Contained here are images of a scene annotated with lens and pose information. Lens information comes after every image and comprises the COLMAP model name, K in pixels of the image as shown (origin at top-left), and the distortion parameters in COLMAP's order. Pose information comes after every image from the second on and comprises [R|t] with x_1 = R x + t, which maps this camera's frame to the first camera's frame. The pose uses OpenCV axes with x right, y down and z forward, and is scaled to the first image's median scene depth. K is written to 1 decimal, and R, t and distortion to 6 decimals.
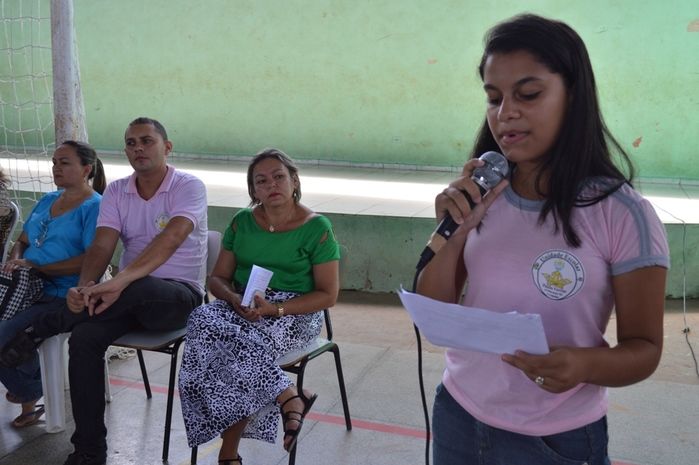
lens RADIAL K [[705.6, 0, 338.1], [0, 705.6, 231.0], [0, 0, 1]] dist [-0.058240, -0.006591]
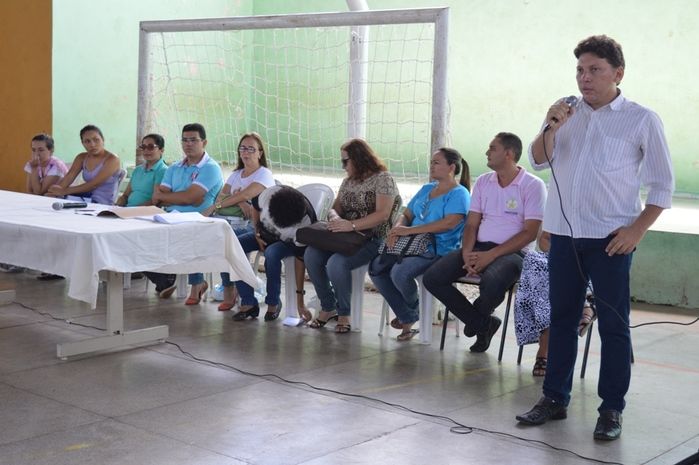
lens RADIAL K [[1073.5, 0, 381.6], [0, 1073.5, 234.1], [0, 0, 1]] dist [0.011538, 0.014730]
pose [[0.948883, 0.045077, -0.312392, 0.197905], [-0.071084, 0.994842, -0.072363, 0.224922], [0.307518, 0.090870, 0.947193, -1.168587]]
